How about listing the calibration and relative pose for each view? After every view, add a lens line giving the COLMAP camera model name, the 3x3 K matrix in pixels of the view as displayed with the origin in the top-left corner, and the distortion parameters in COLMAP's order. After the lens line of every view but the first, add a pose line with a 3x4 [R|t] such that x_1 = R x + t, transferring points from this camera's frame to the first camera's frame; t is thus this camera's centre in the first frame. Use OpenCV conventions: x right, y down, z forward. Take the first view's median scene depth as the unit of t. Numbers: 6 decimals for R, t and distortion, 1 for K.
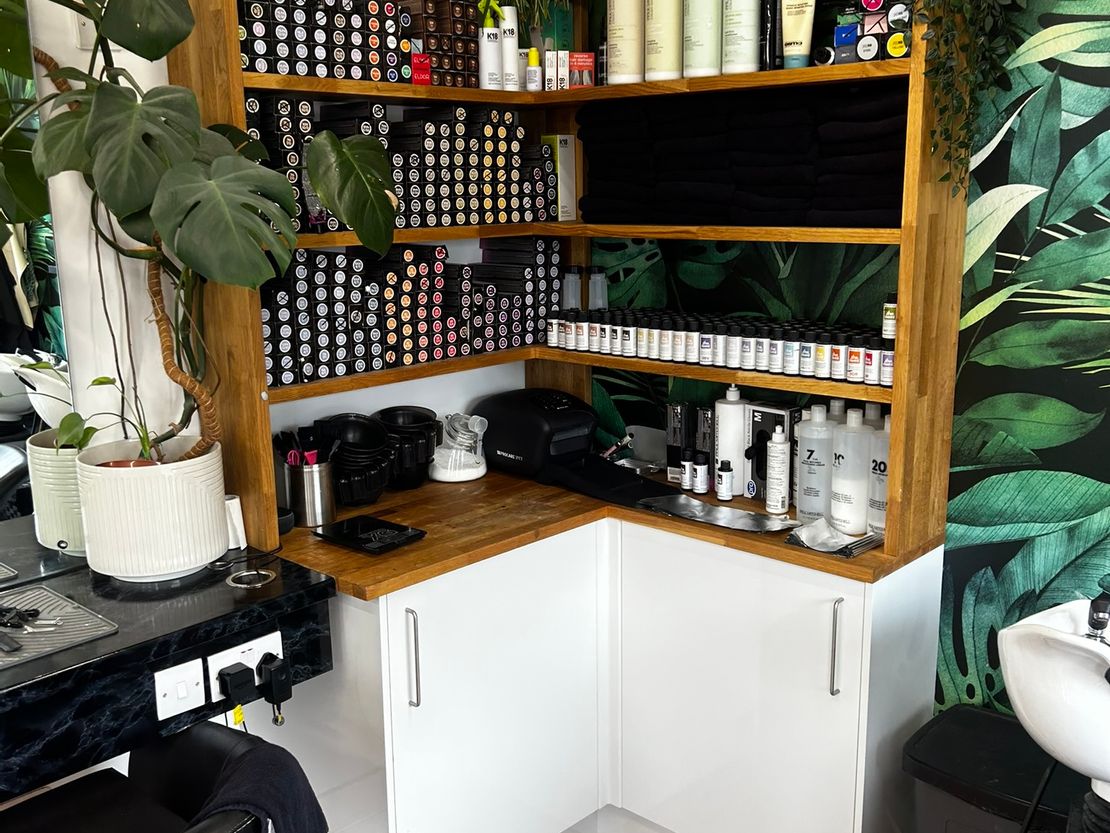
lens RADIAL K [[1103.2, 0, 555.5], [0, 1103.2, 427.2], [0, 0, 1]] dist [0.128057, -0.267020]
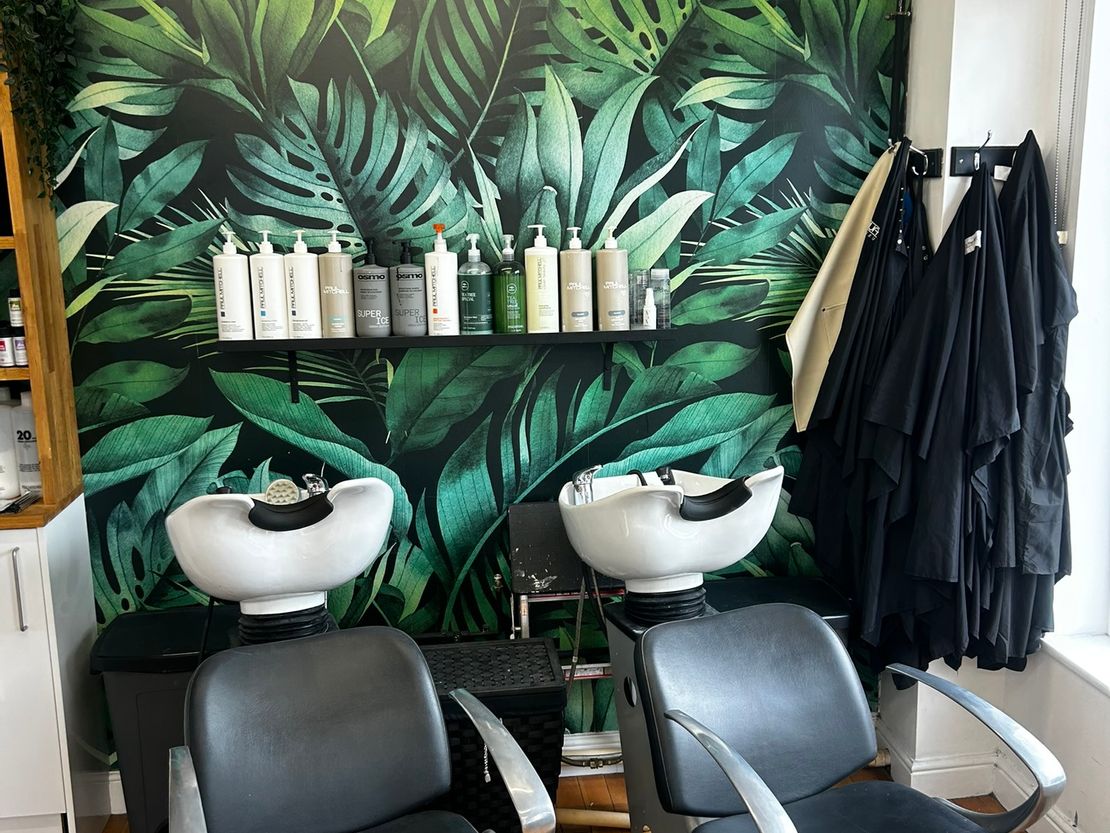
lens RADIAL K [[1103.2, 0, 555.5], [0, 1103.2, 427.2], [0, 0, 1]] dist [0.128057, -0.267020]
pose [[0.651263, -0.151633, 0.743548, -0.220711], [0.170493, 0.984020, 0.051341, 0.059549], [-0.739451, 0.093333, 0.666709, -0.214065]]
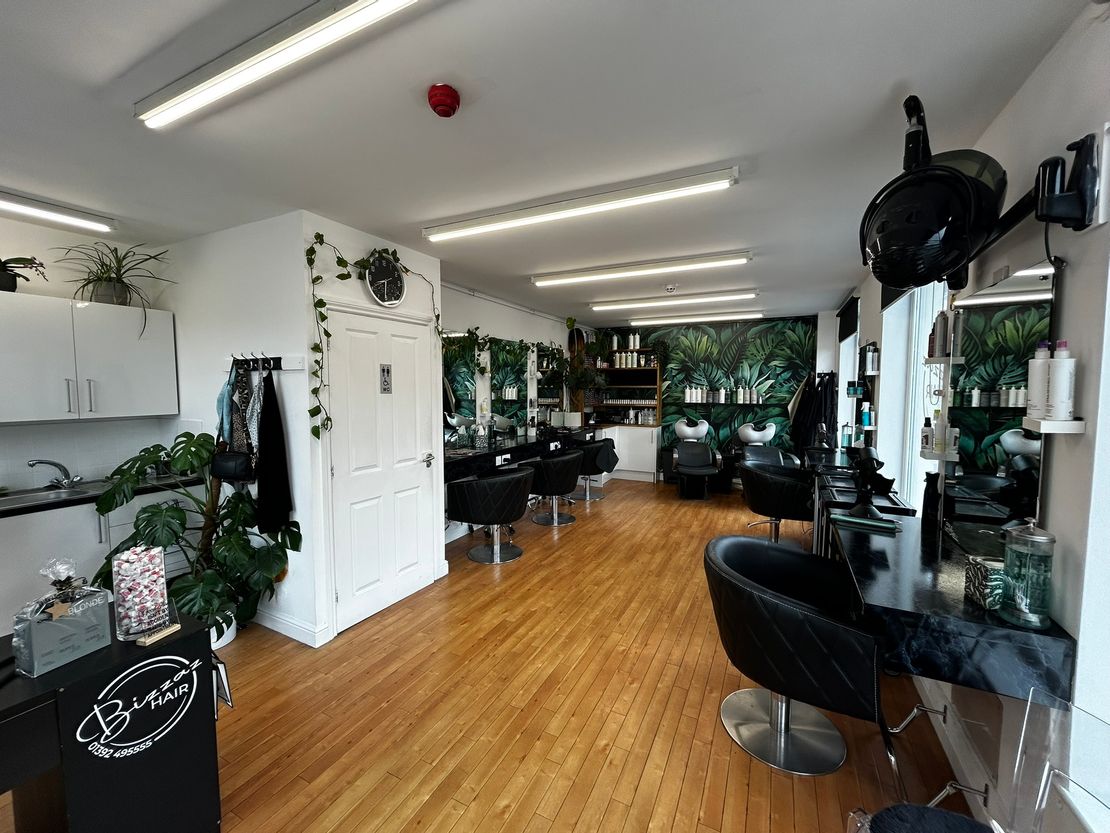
lens RADIAL K [[445.9, 0, 555.0], [0, 445.9, 416.5], [0, 0, 1]] dist [0.002337, -0.000081]
pose [[0.959151, -0.003789, 0.282869, -1.255739], [0.047544, 0.987847, -0.147979, 0.467343], [-0.278870, 0.155383, 0.947675, -1.770819]]
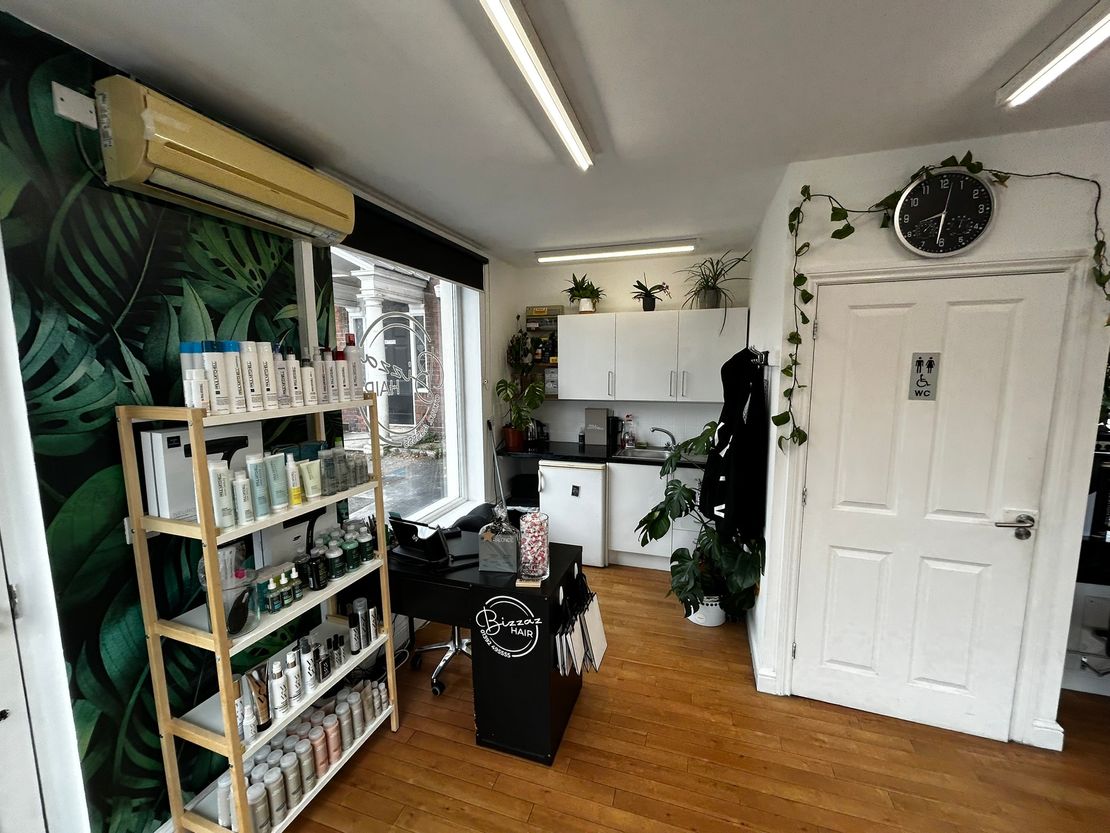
lens RADIAL K [[445.9, 0, 555.0], [0, 445.9, 416.5], [0, 0, 1]] dist [0.002337, -0.000081]
pose [[0.429155, 0.122269, -0.894917, -0.912675], [-0.198929, 0.979261, 0.038397, 0.316996], [0.881052, 0.161547, 0.444578, -1.359810]]
